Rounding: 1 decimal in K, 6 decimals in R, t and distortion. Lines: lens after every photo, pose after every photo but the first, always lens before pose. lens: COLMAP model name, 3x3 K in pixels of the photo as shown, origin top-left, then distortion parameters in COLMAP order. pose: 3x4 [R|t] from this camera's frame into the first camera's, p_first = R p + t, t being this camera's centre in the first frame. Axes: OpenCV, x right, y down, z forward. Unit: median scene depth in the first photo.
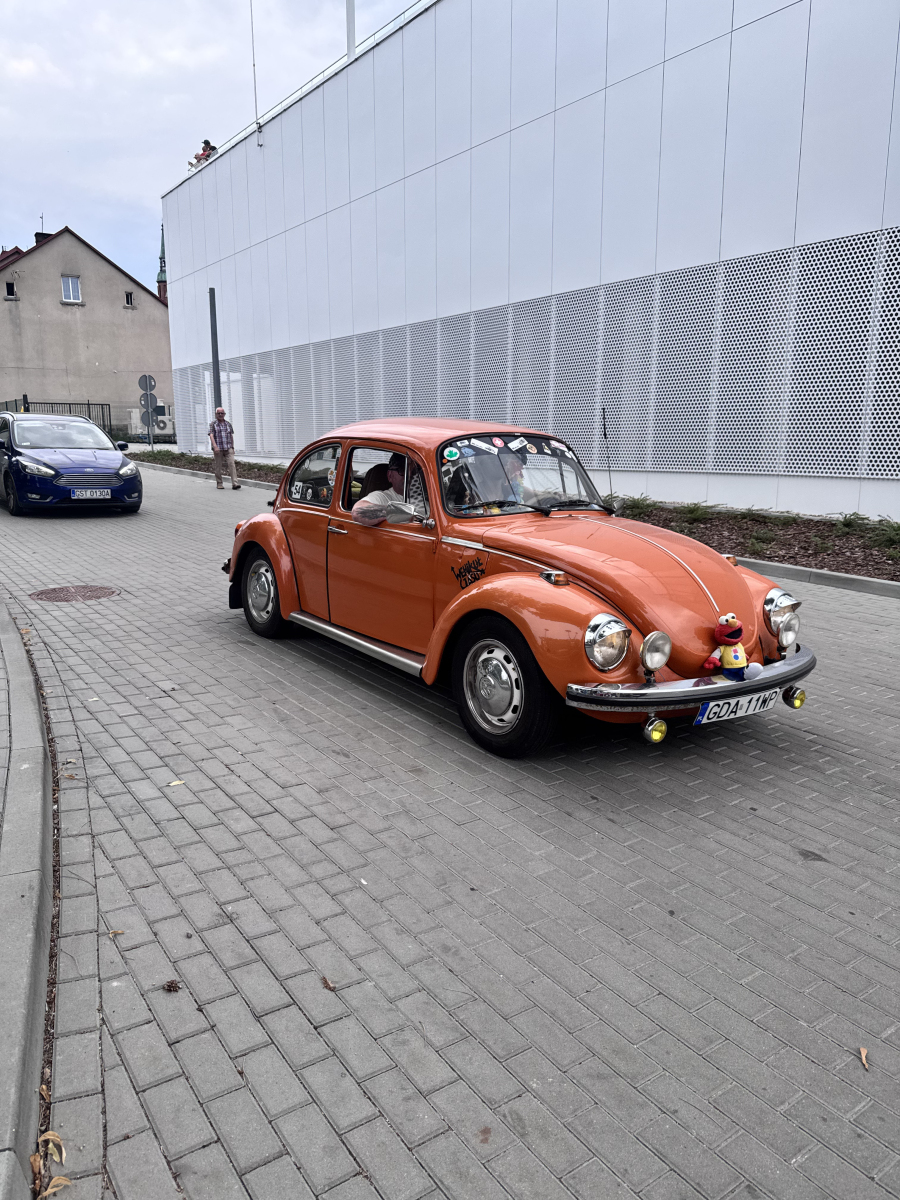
lens RADIAL K [[859.7, 0, 447.1], [0, 859.7, 606.2], [0, 0, 1]] dist [-0.000812, 0.000642]
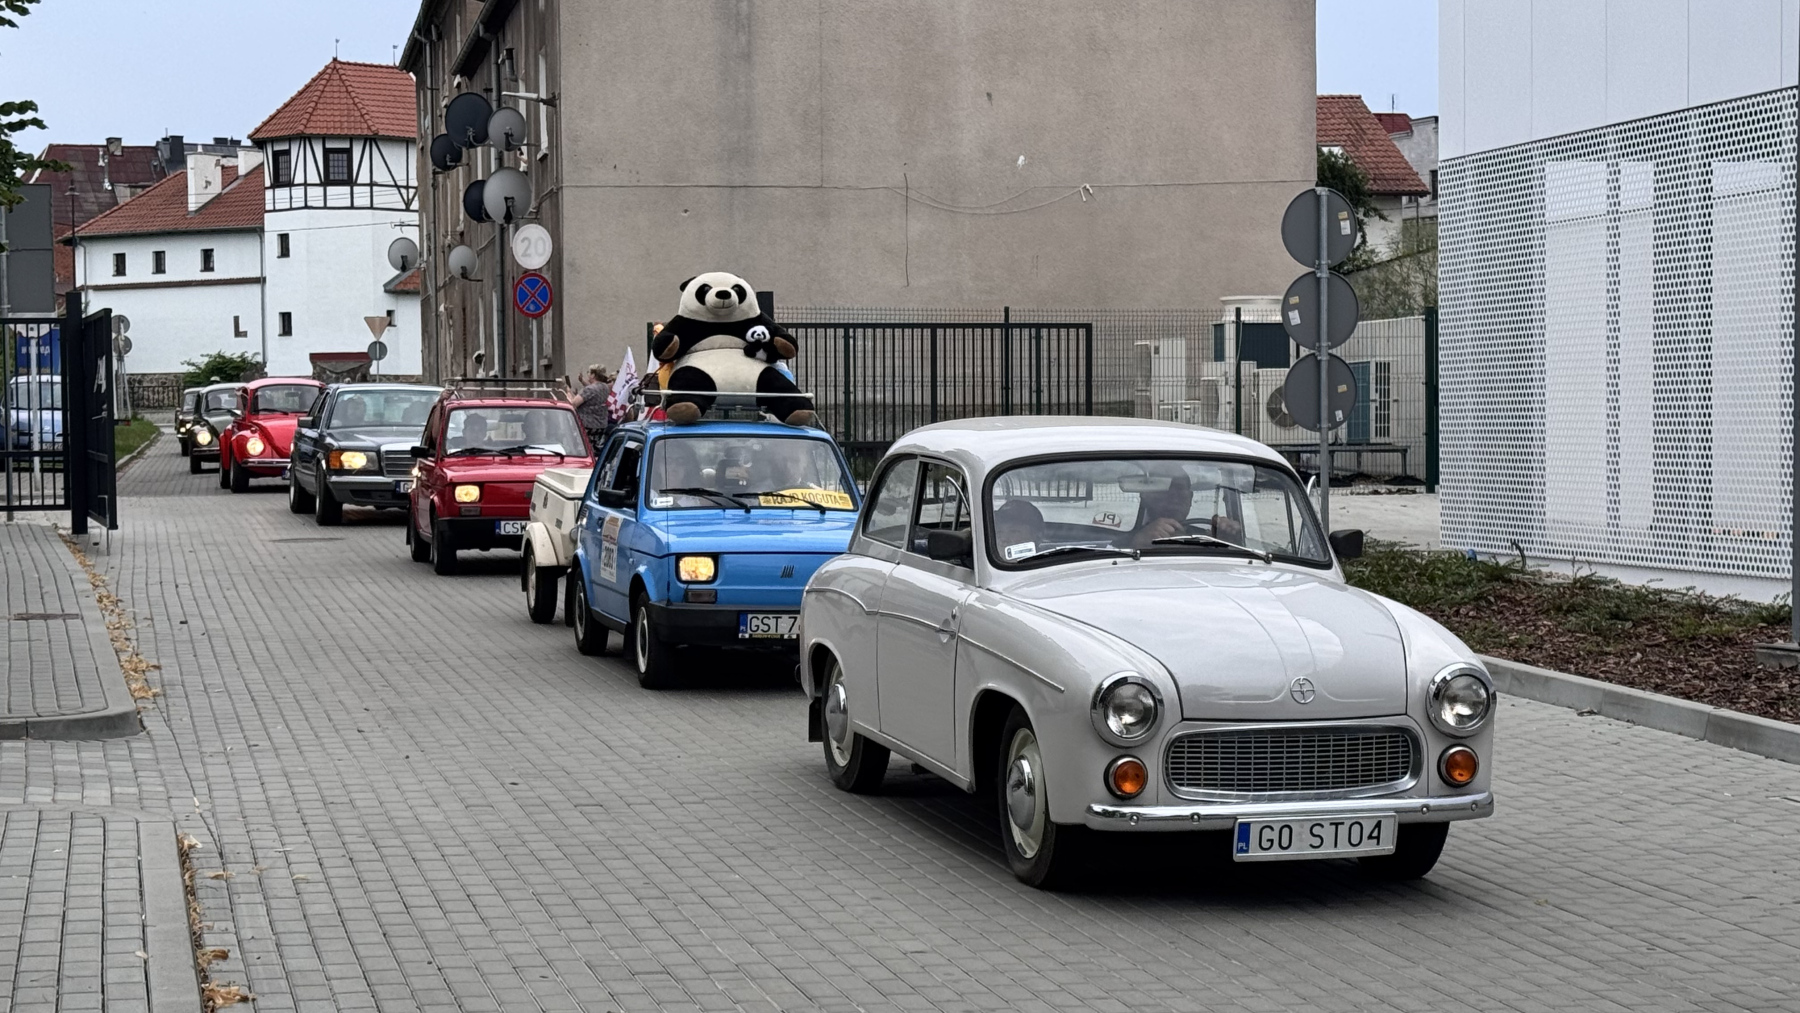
lens RADIAL K [[3215.6, 0, 902.2], [0, 3215.6, 531.8], [0, 0, 1]] dist [0.166623, 0.000000]
pose [[0.929283, 0.005635, -0.369326, -0.100808], [-0.063774, 0.987315, -0.145401, -0.042420], [0.363822, 0.158672, 0.917854, 0.163880]]
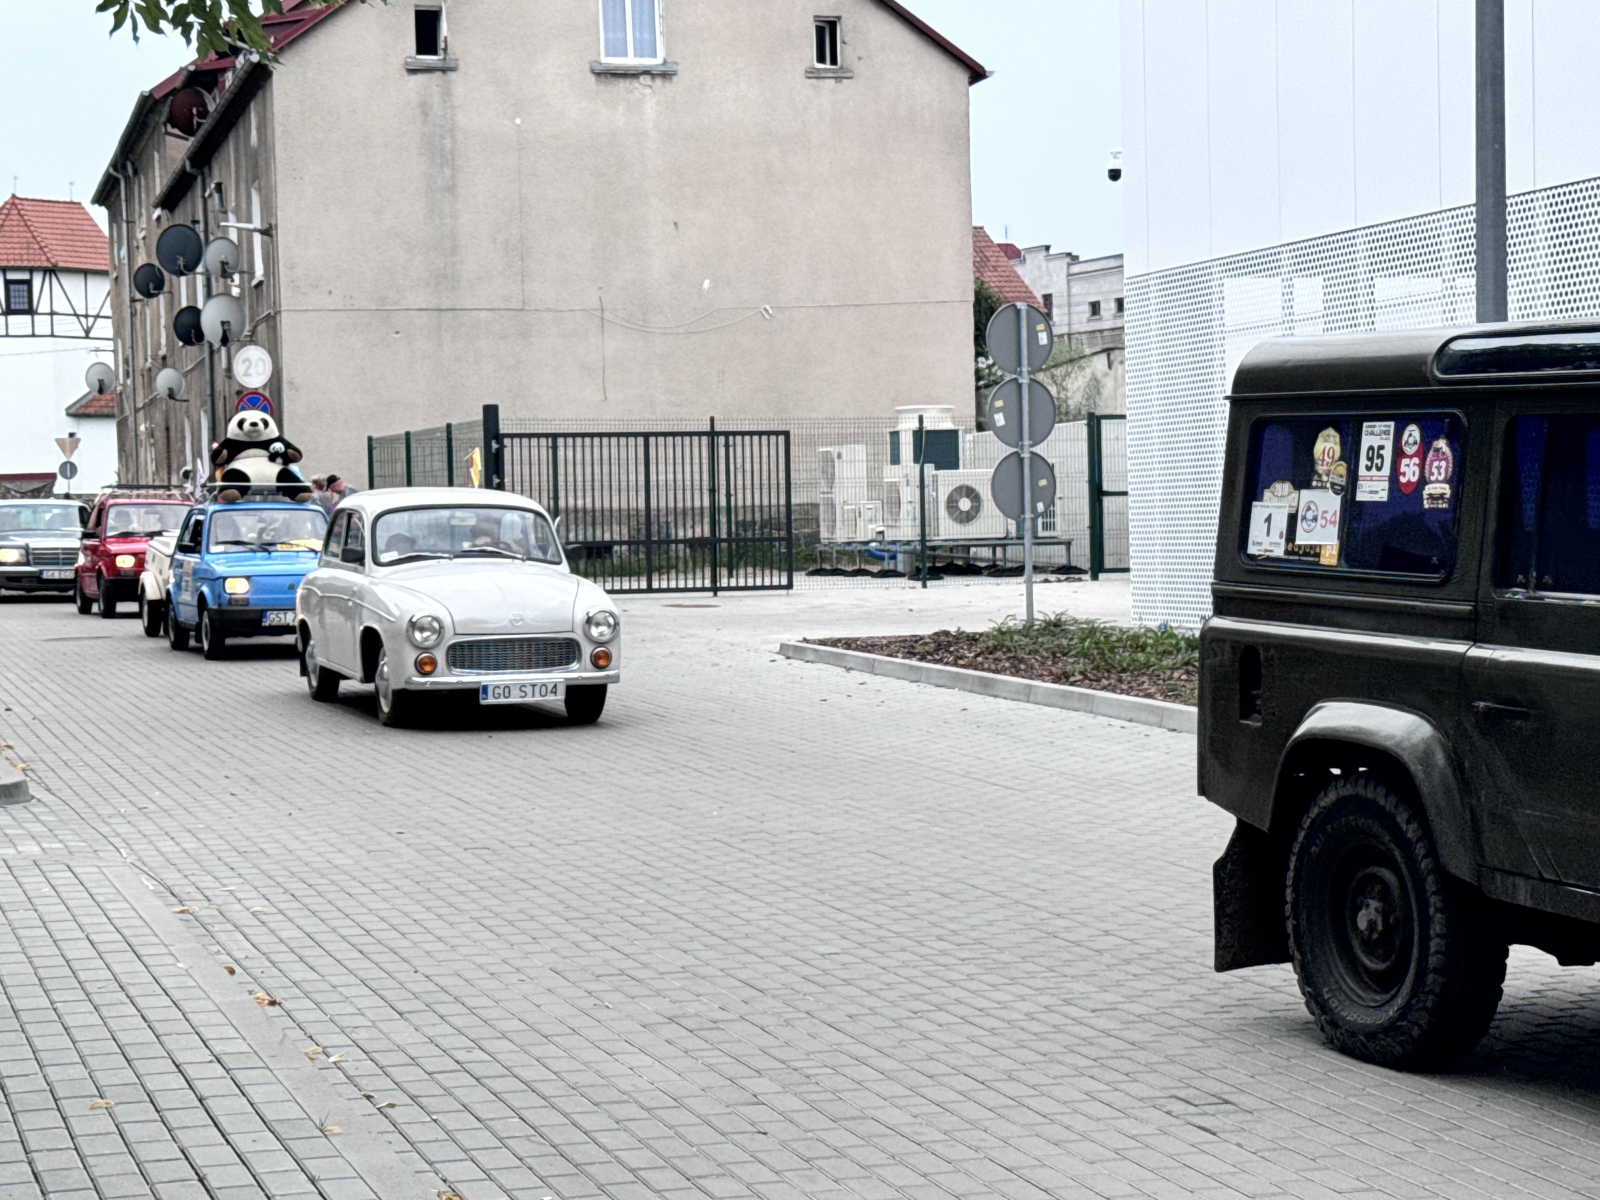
lens RADIAL K [[3006.5, 0, 813.2], [0, 3006.5, 600.1], [0, 0, 1]] dist [0.151052, 0.000000]
pose [[0.958806, -0.015013, -0.283663, -0.114204], [-0.032371, 0.986322, -0.161621, -0.035815], [0.282210, 0.164146, 0.945206, 0.144550]]
